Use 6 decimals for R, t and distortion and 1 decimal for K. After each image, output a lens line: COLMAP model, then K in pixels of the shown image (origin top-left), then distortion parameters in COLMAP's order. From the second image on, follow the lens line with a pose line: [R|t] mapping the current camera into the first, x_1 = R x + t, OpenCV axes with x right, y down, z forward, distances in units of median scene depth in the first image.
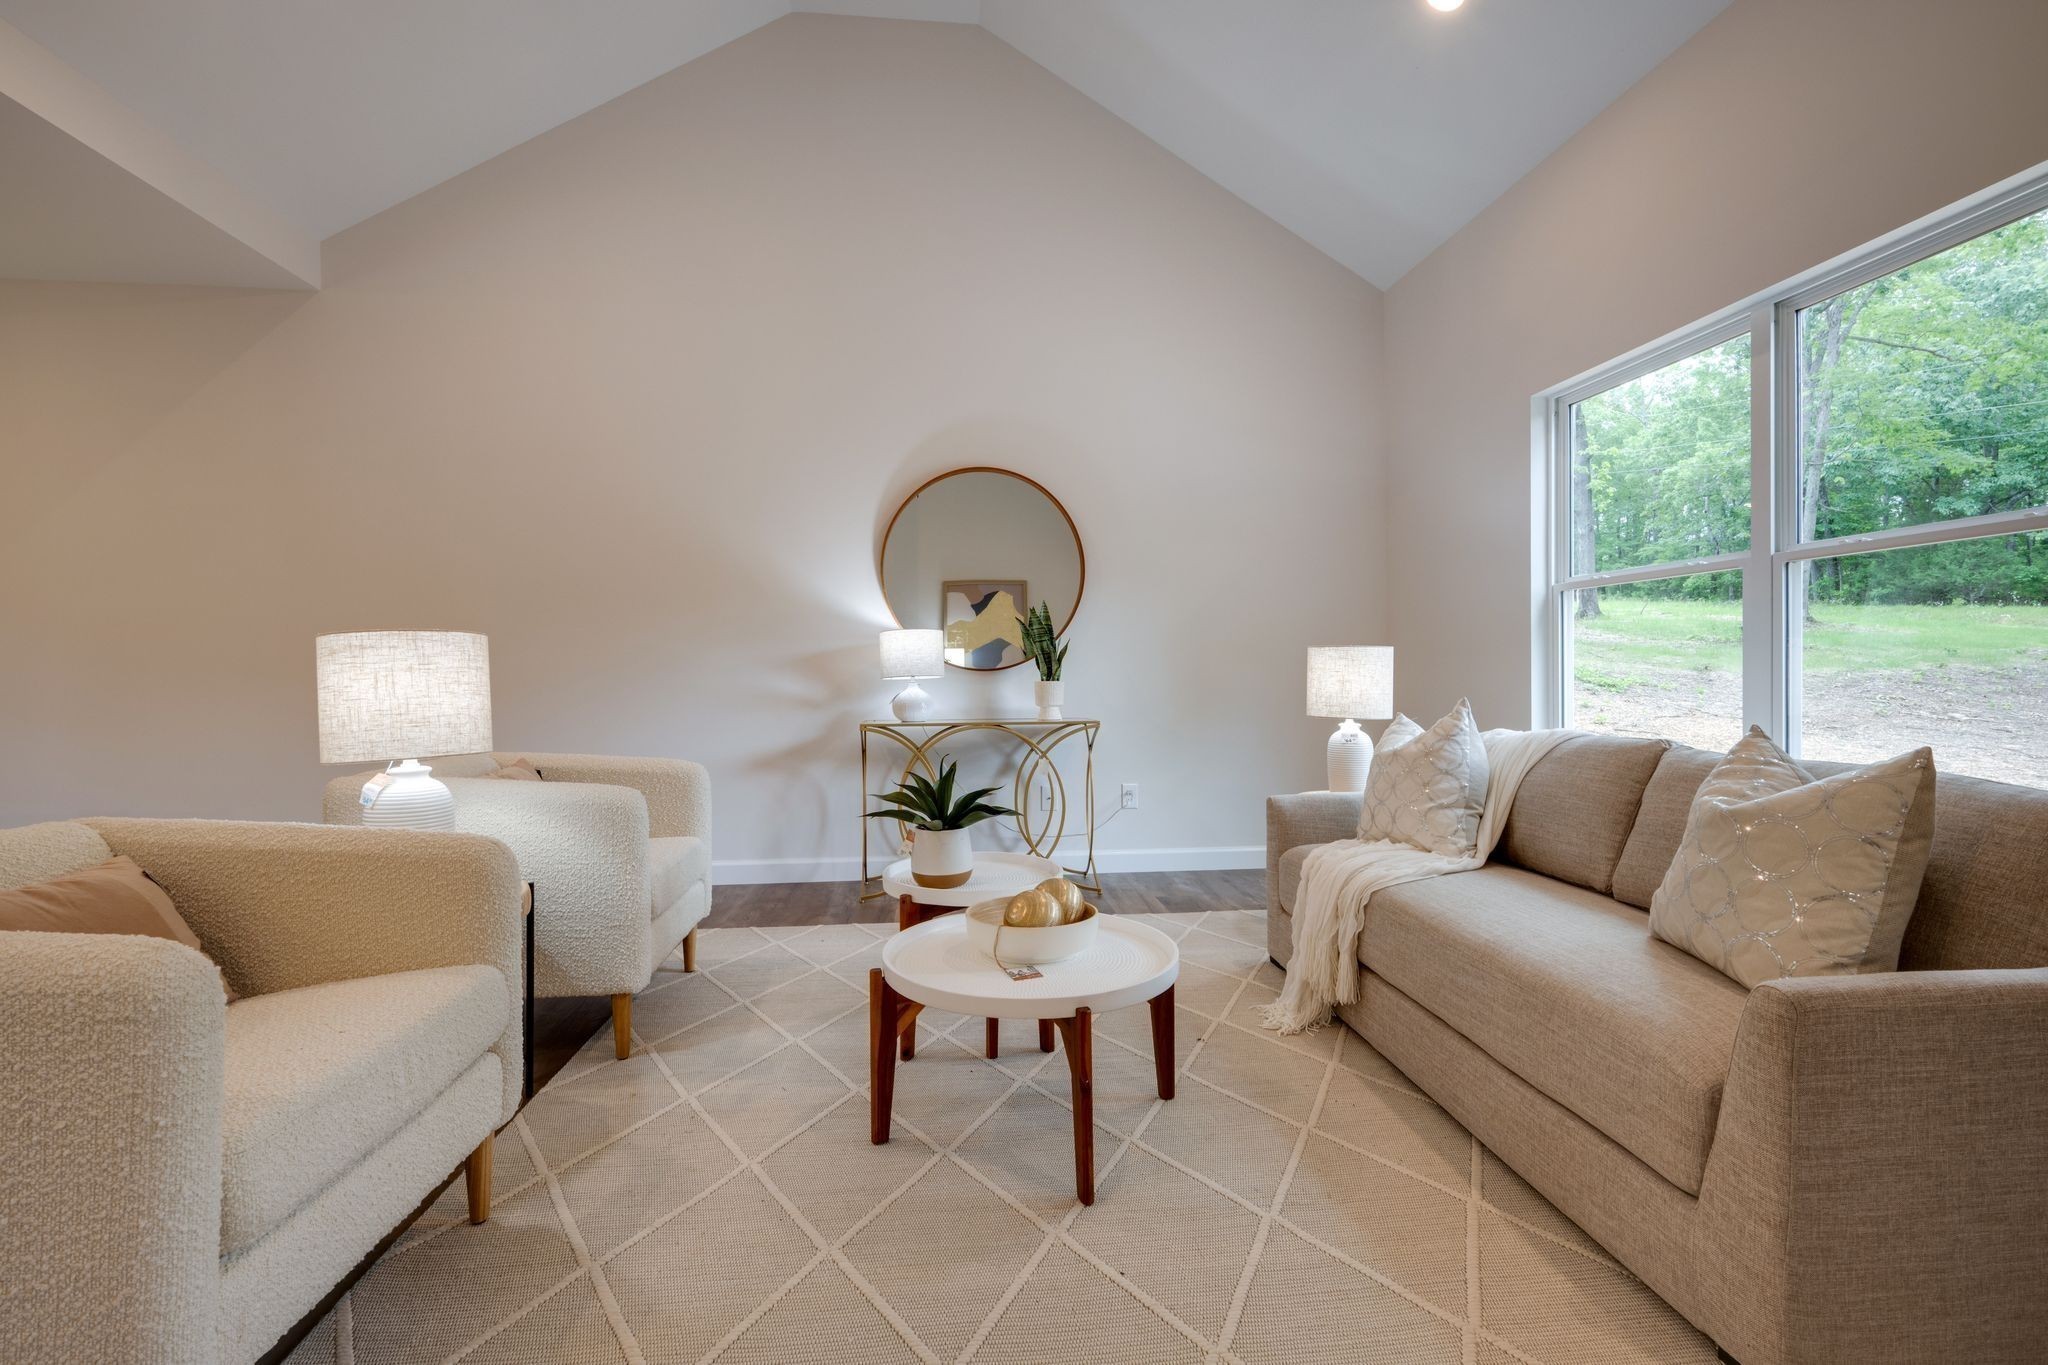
lens RADIAL K [[897.7, 0, 1061.8], [0, 897.7, 682.8], [0, 0, 1]] dist [-0.000015, 0.000237]
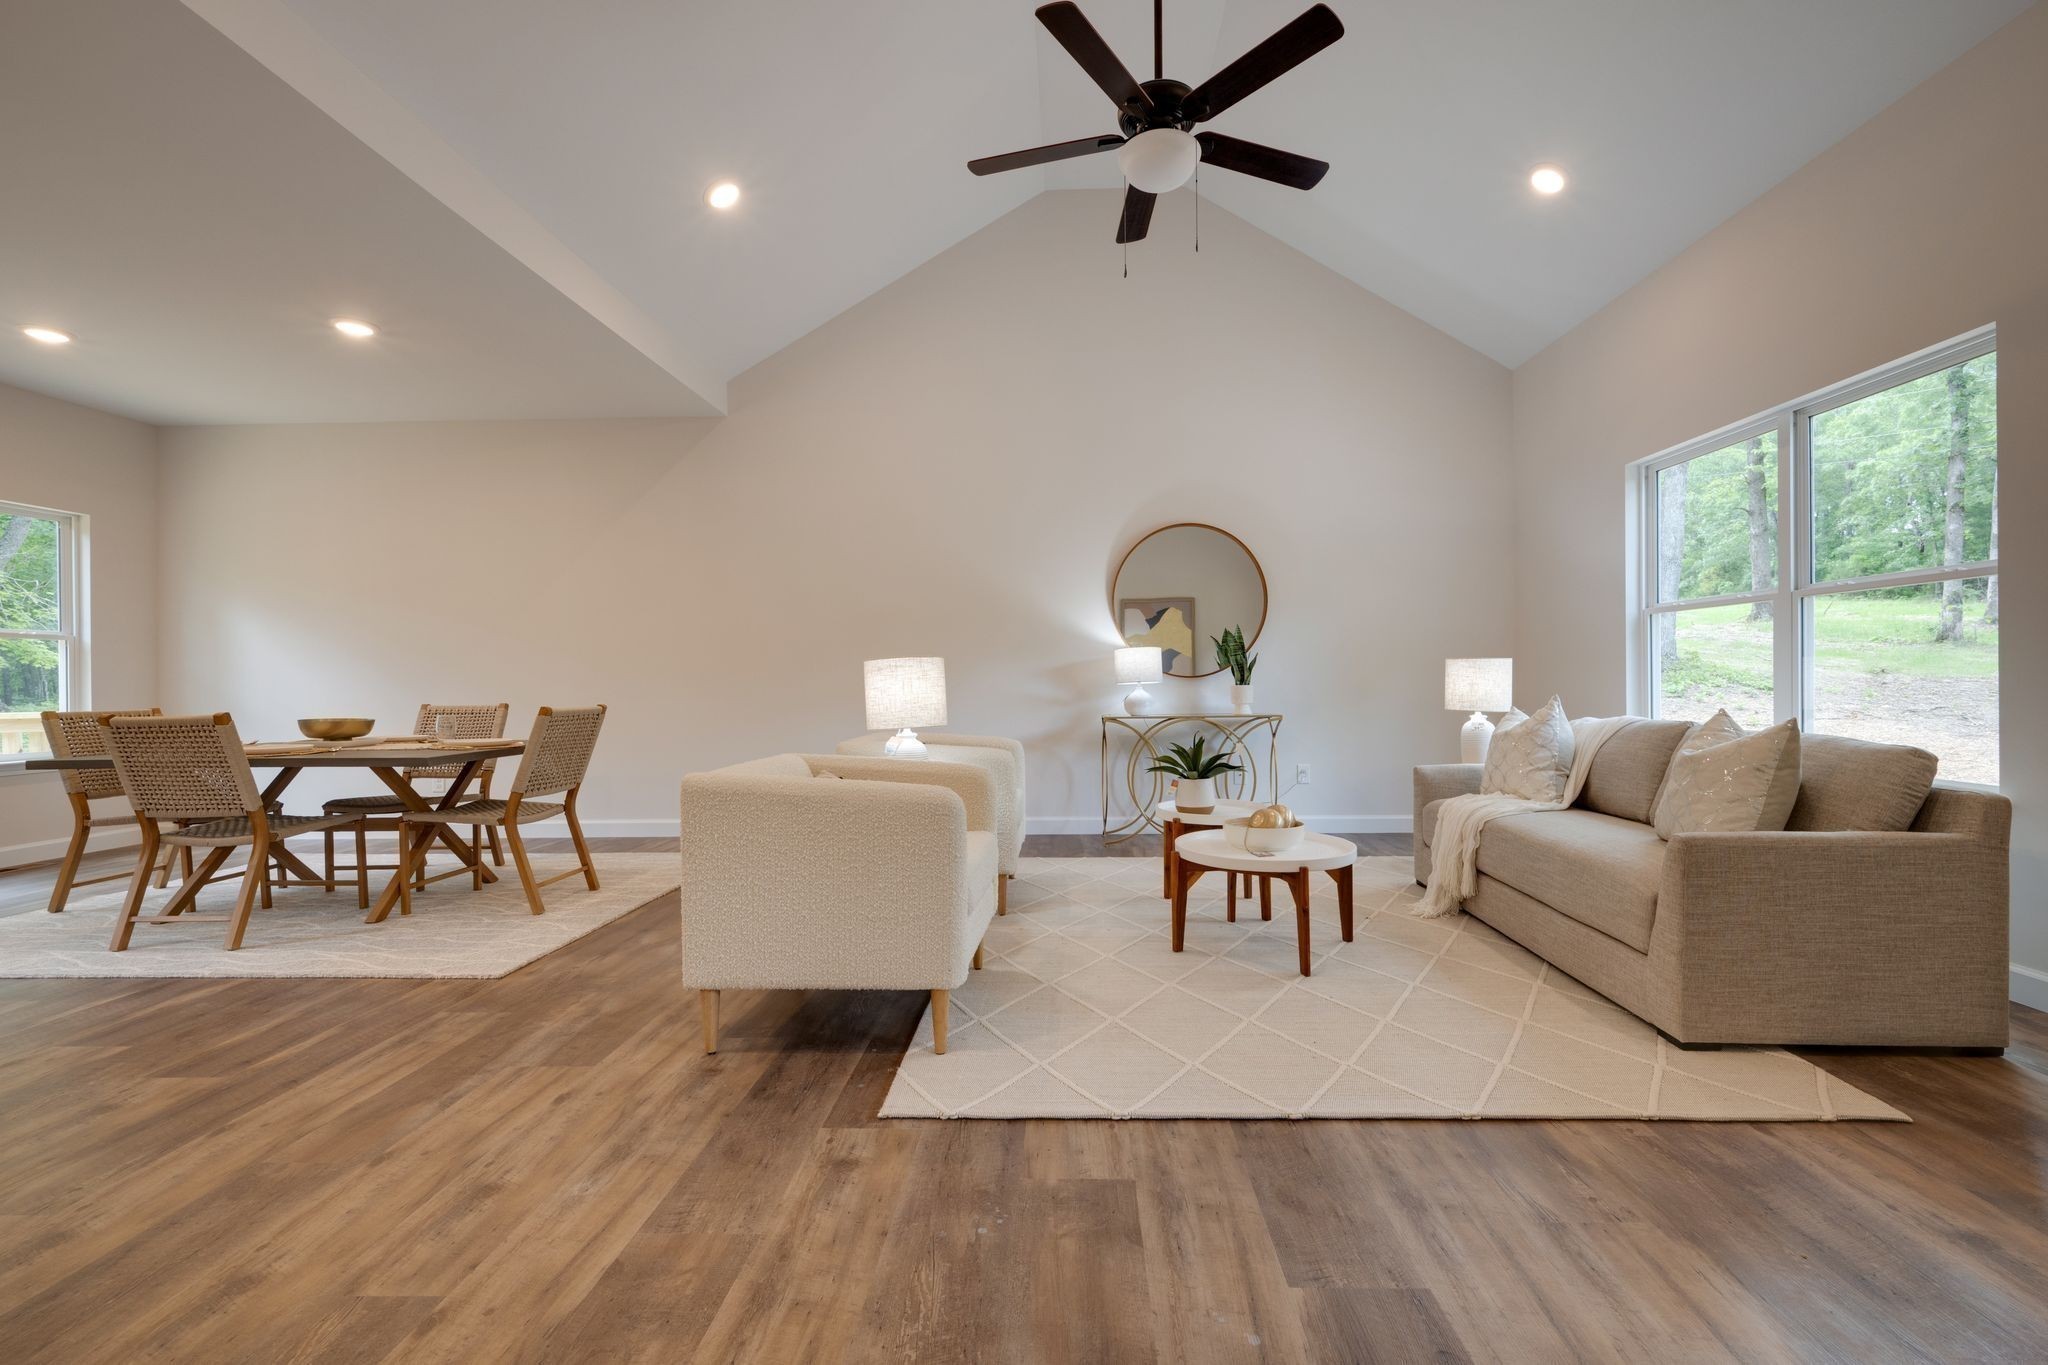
lens RADIAL K [[897.7, 0, 1061.8], [0, 897.7, 682.8], [0, 0, 1]] dist [-0.000015, 0.000237]
pose [[0.988047, -0.003635, -0.154112, -0.115078], [0.002578, 0.999972, -0.007053, 0.005707], [0.154133, 0.006571, 0.988028, -0.552948]]
